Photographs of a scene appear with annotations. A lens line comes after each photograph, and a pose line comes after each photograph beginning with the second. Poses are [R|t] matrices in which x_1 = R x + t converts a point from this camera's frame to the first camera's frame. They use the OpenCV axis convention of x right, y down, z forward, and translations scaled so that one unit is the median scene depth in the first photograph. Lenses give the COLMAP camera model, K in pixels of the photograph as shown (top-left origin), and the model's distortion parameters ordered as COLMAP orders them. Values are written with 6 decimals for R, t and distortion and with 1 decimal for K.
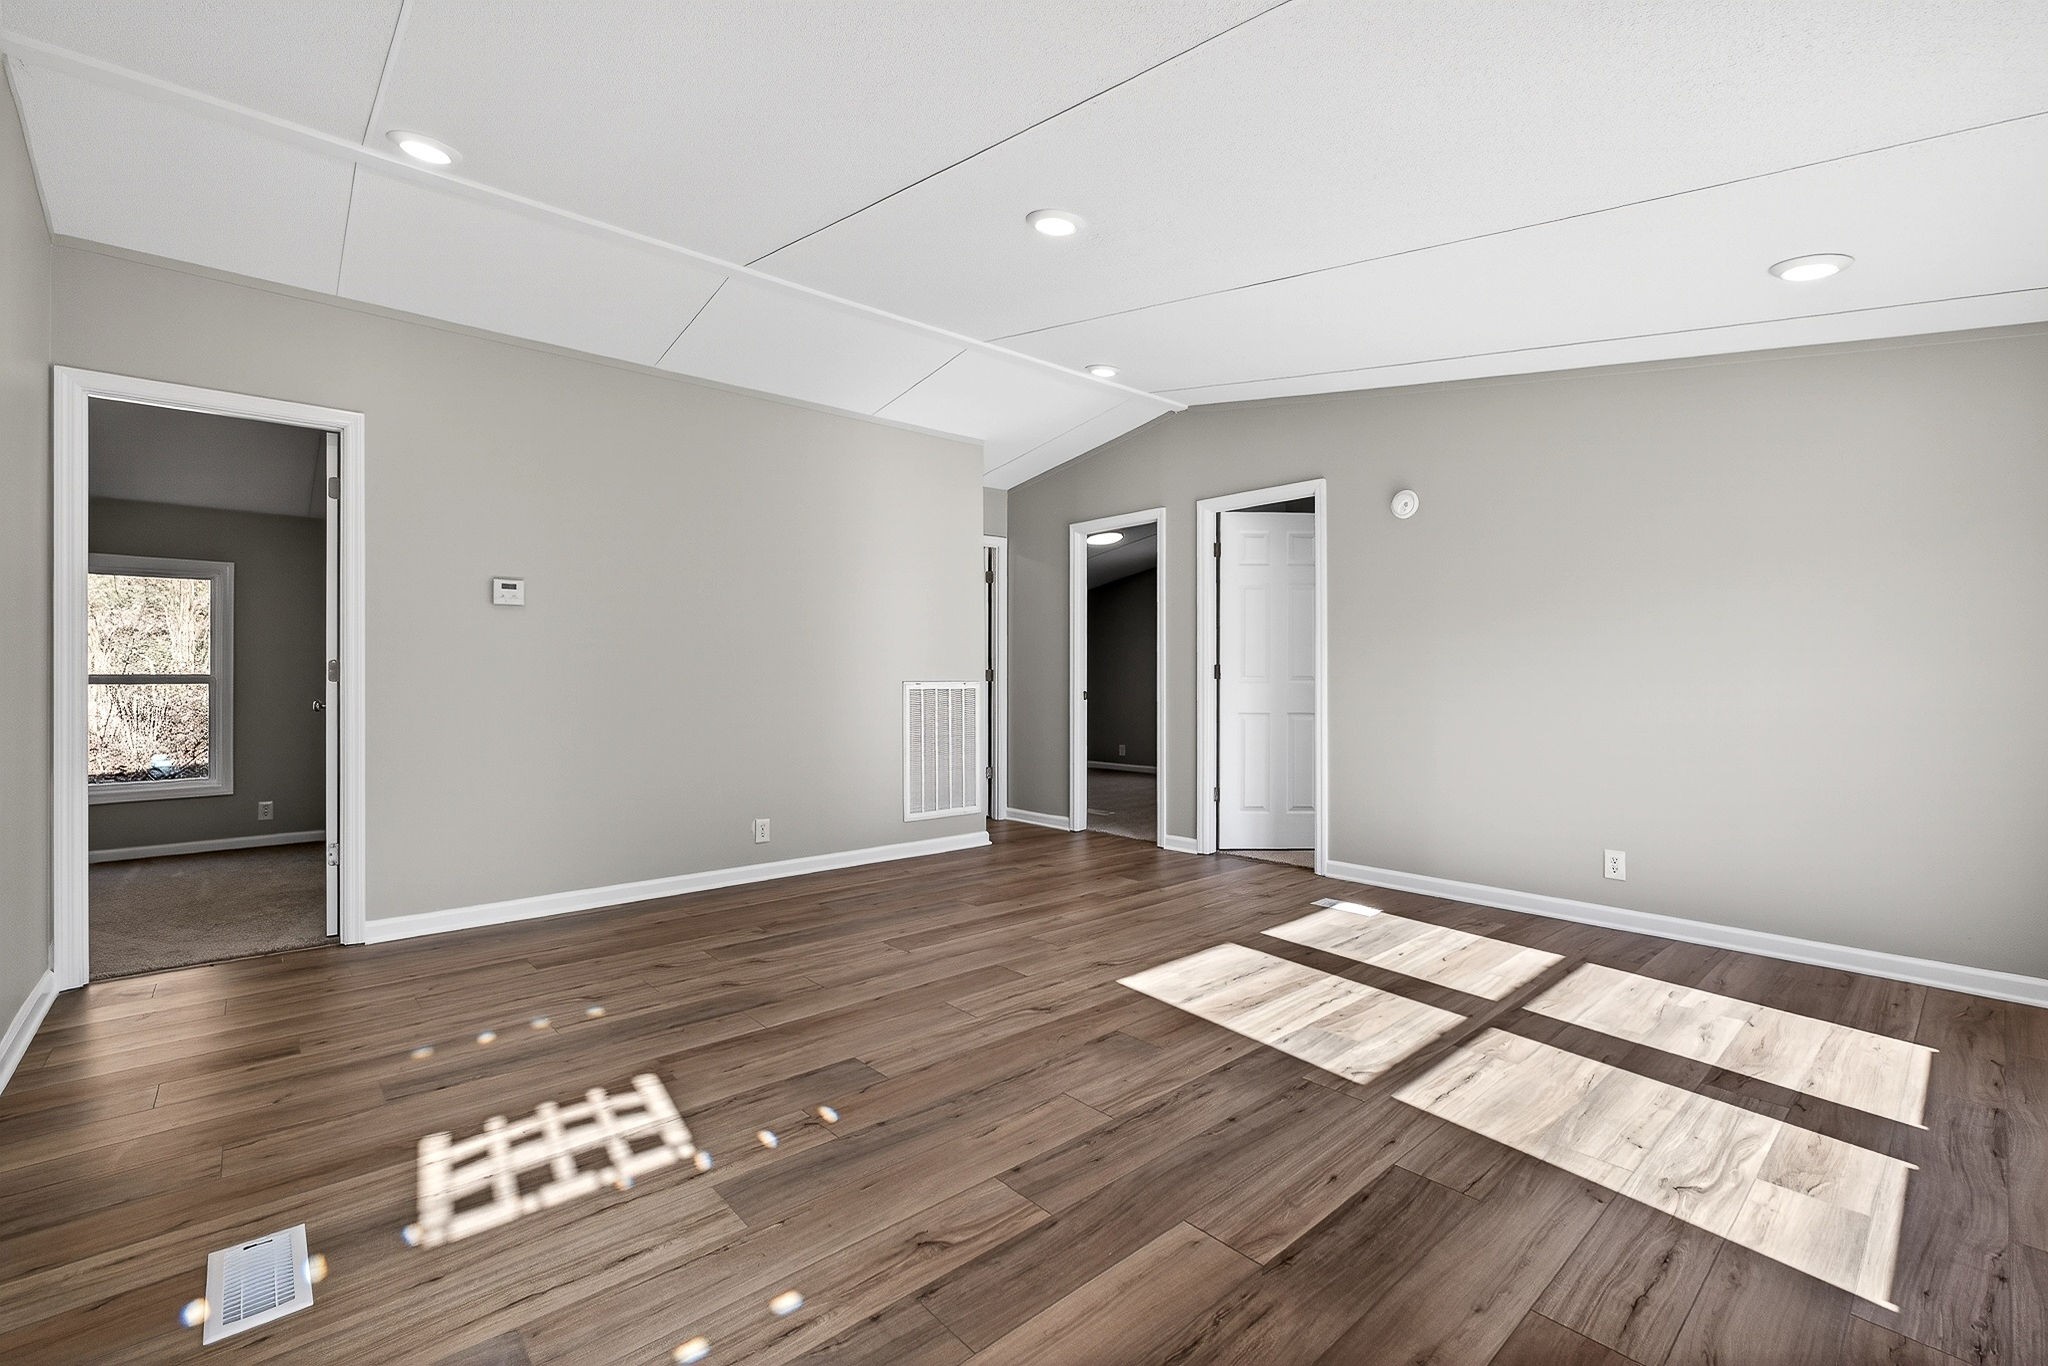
lens RADIAL K [[876.8, 0, 1024.0], [0, 876.8, 683.0], [0, 0, 1]] dist [-0.015961, -0.000018]
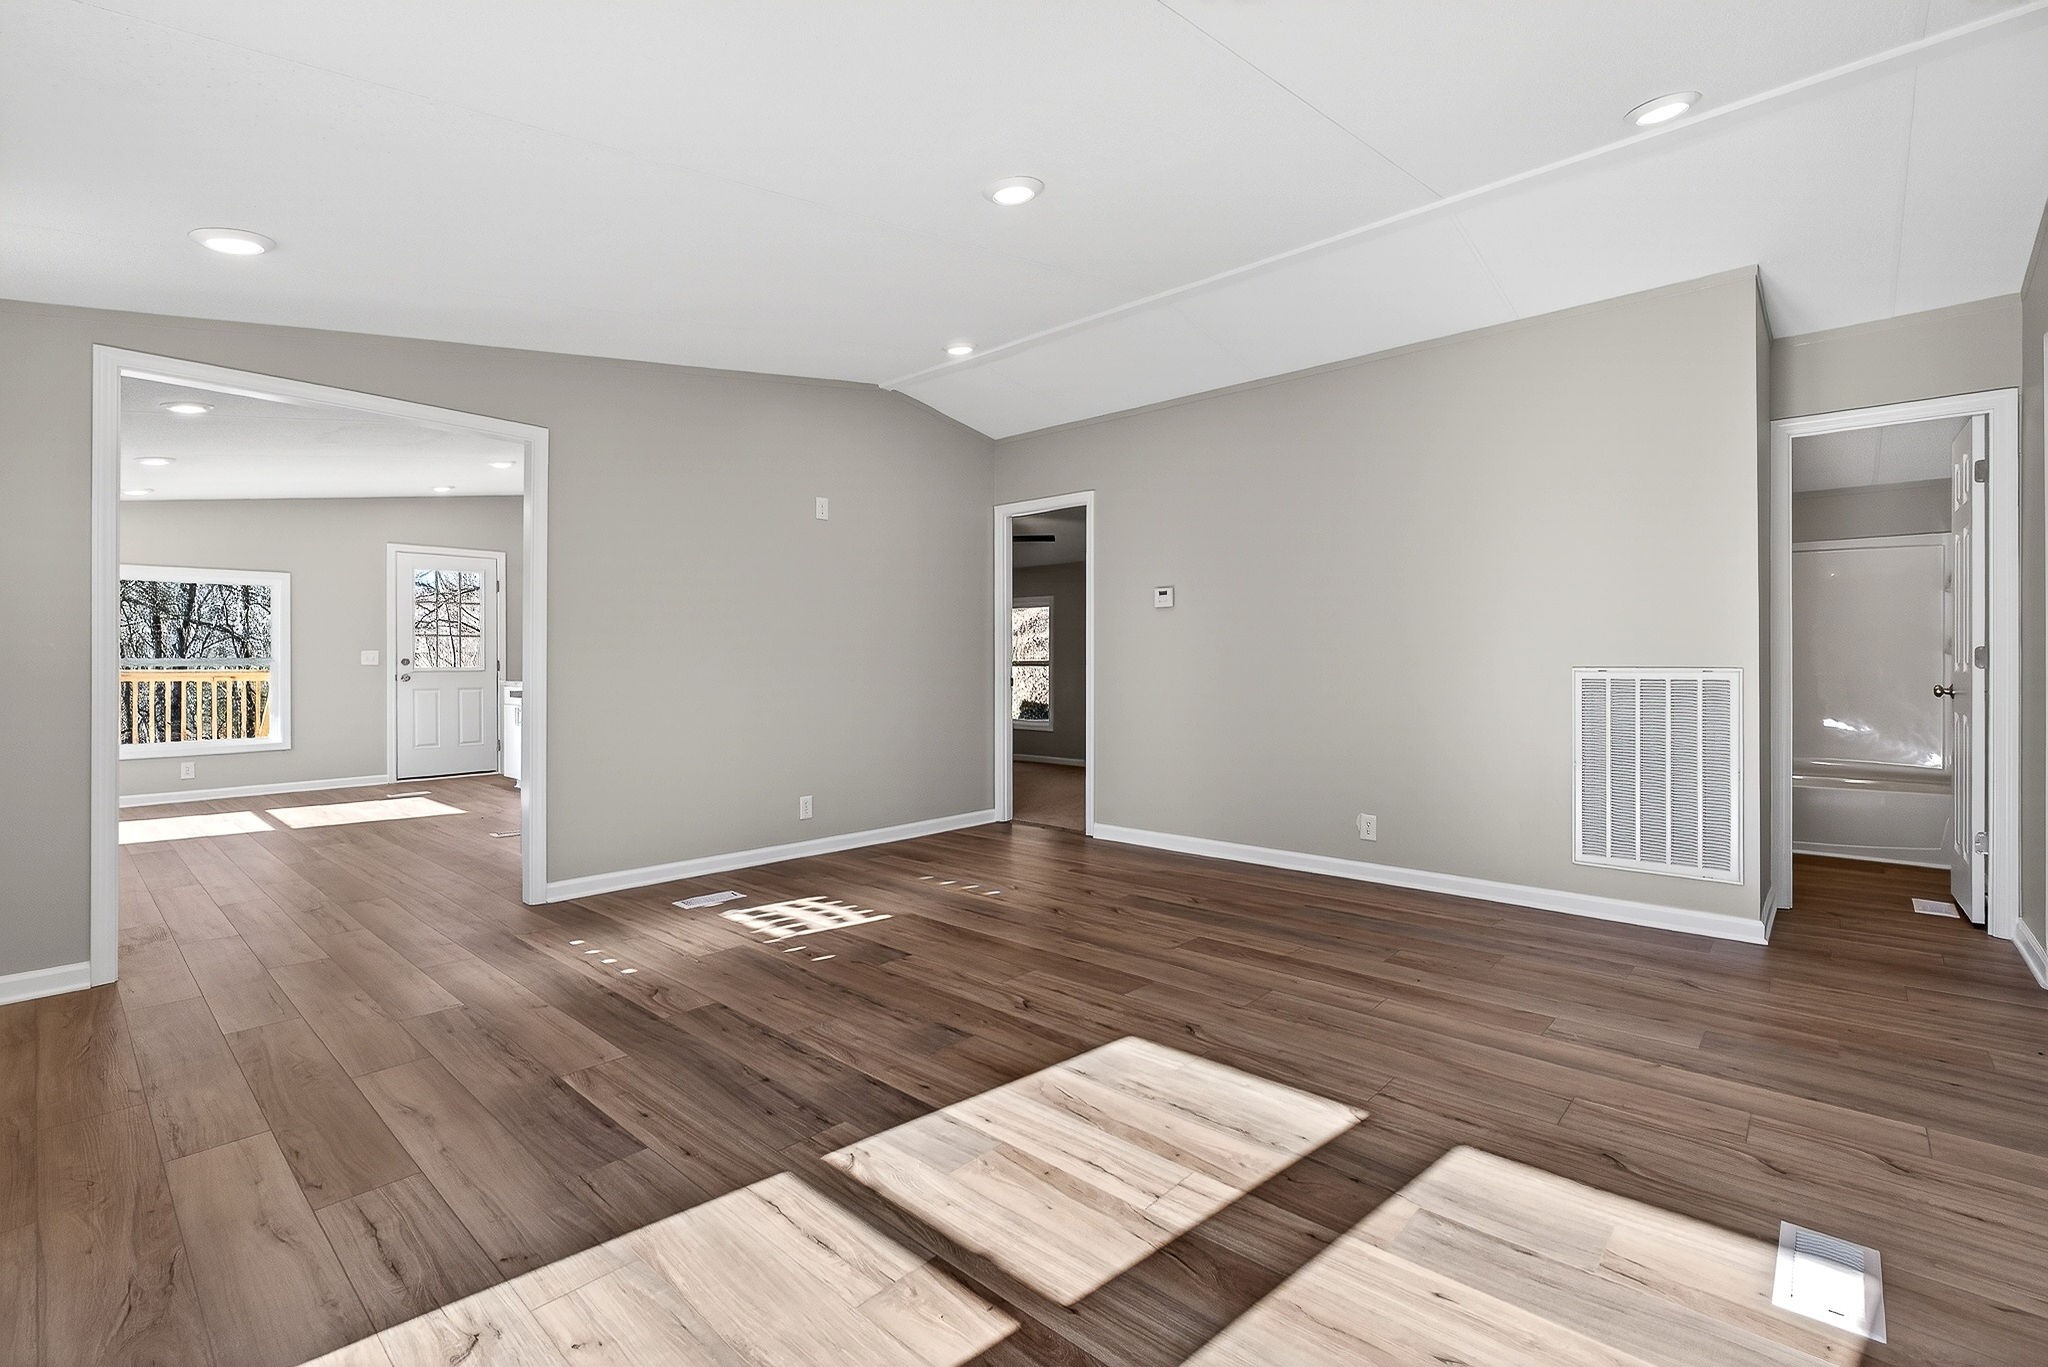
lens RADIAL K [[900.2, 0, 1025.4], [0, 900.2, 666.4], [0, 0, 1]] dist [-0.010036, 0.000613]
pose [[0.115615, 0.002635, -0.993291, 1.032595], [-0.003278, 0.999992, 0.002271, -0.004633], [0.993289, 0.002993, 0.115622, 0.901137]]
